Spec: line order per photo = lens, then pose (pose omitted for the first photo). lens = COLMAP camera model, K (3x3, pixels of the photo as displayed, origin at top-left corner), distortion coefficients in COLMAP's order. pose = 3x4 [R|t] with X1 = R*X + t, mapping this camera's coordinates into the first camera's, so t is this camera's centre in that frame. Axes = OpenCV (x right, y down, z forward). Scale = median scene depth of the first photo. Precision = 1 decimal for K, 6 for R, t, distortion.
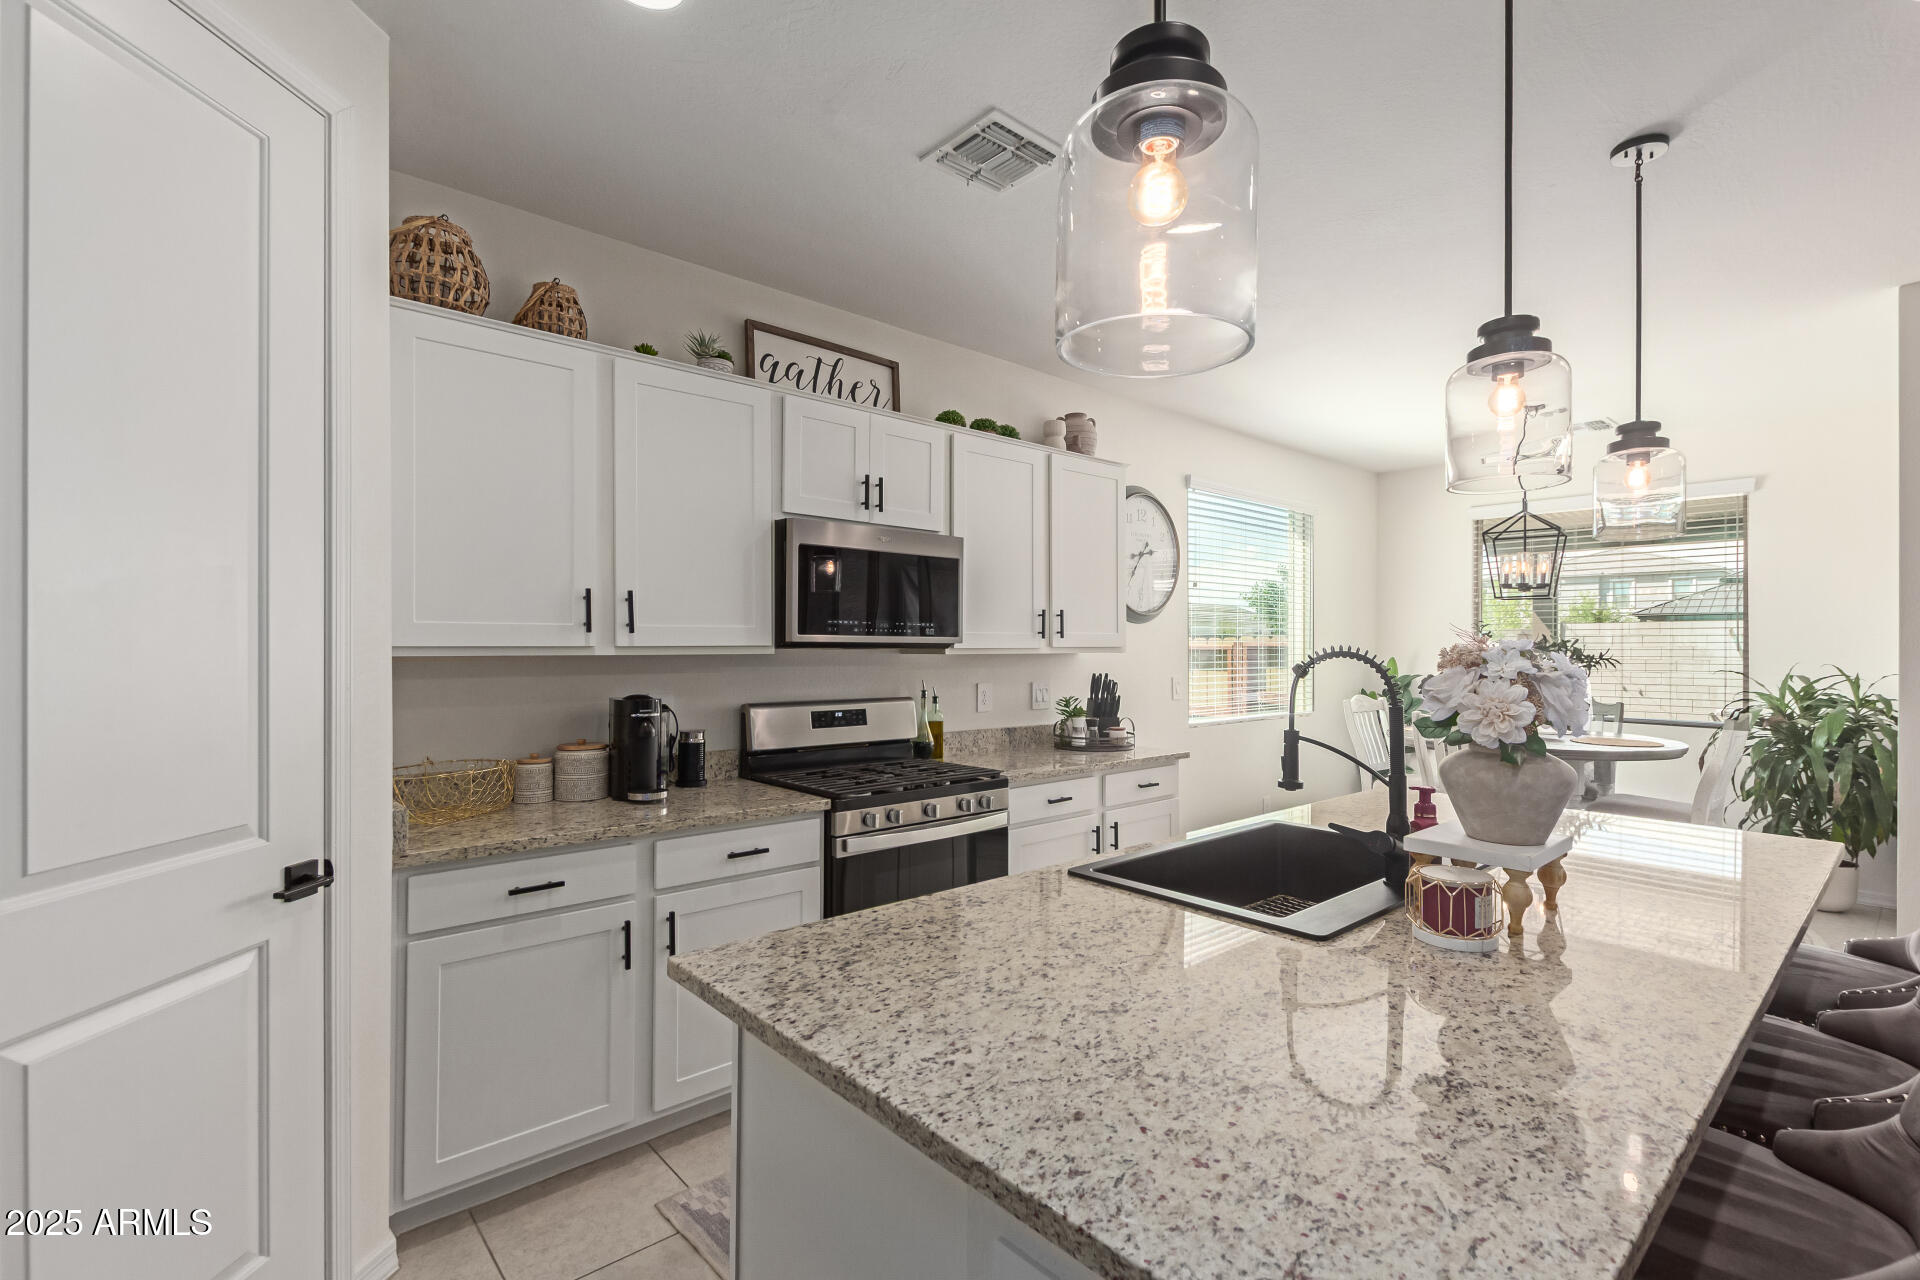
lens RADIAL K [[891.6, 0, 970.7], [0, 891.6, 636.5], [0, 0, 1]] dist [0.000877, -0.000329]
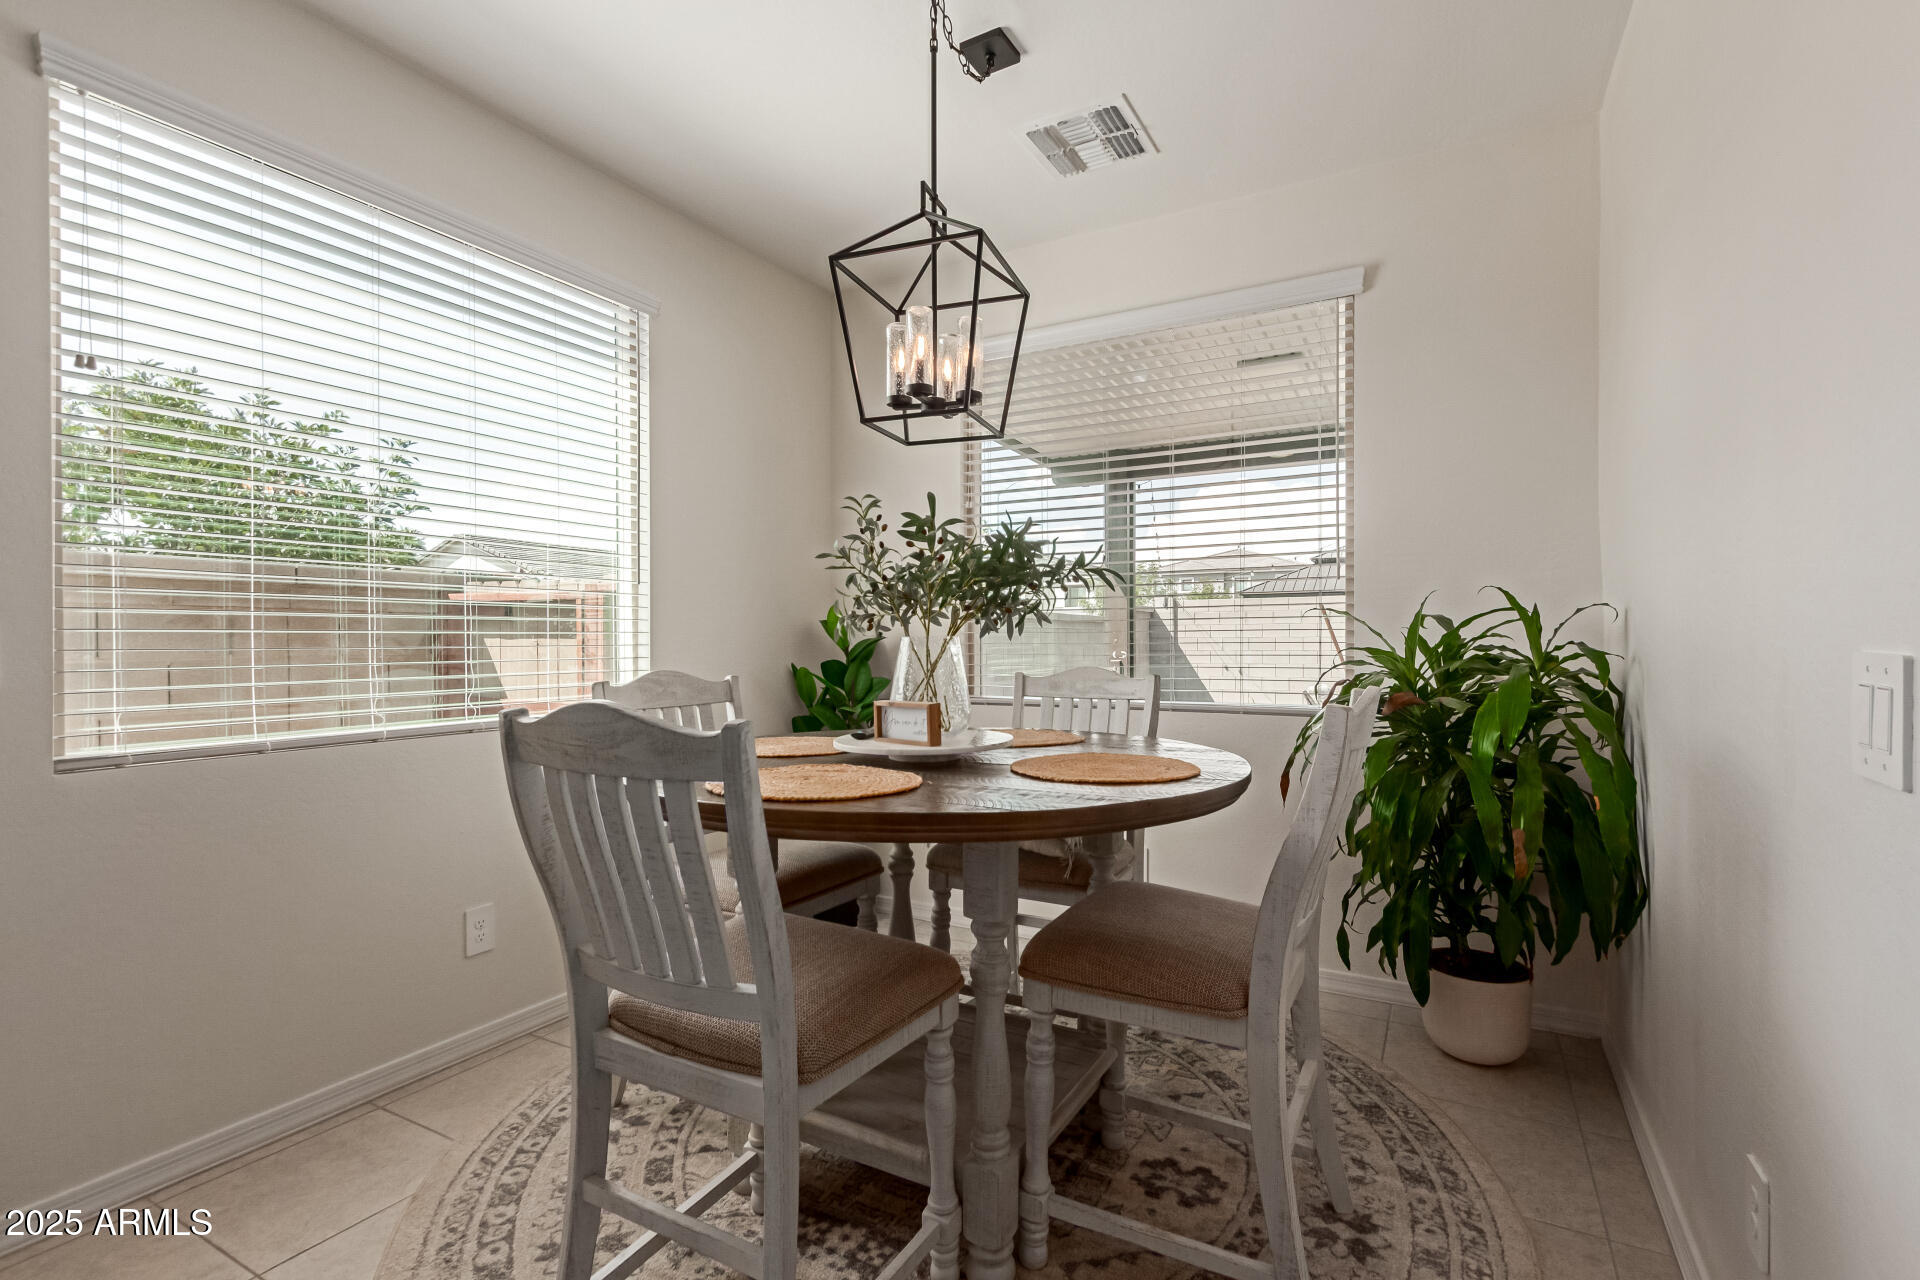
lens RADIAL K [[891.6, 0, 970.7], [0, 891.6, 636.5], [0, 0, 1]] dist [0.000877, -0.000329]
pose [[0.945131, -0.006314, 0.326631, 0.420483], [0.004967, 0.999975, 0.004957, 0.044566], [-0.326654, -0.003062, 0.945139, 0.501175]]
